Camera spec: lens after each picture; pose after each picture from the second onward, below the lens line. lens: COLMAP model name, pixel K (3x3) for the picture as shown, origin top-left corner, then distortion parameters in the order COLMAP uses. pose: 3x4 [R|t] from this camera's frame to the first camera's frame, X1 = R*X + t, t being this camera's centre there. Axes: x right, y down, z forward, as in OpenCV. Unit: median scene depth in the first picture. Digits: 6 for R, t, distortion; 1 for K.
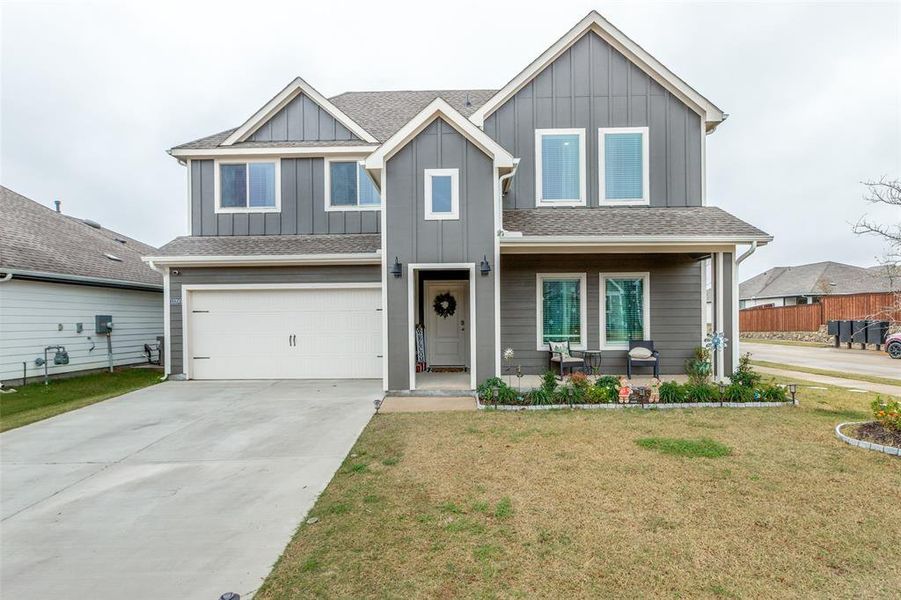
lens RADIAL K [[457.4, 0, 449.3], [0, 457.4, 322.6], [0, 0, 1]] dist [0.000087, -0.000009]
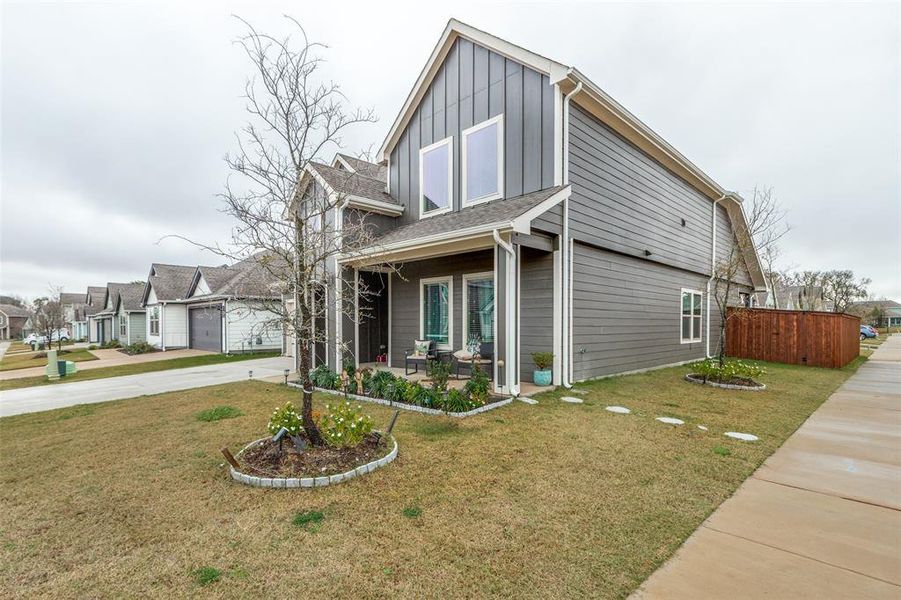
lens RADIAL K [[434.9, 0, 450.8], [0, 434.9, 332.6], [0, 0, 1]] dist [0.001550, 0.000159]
pose [[0.716297, 0.018904, -0.697539, 0.989917], [-0.003350, 0.999715, 0.023653, -0.002512], [0.697787, -0.014605, 0.716156, 0.286843]]
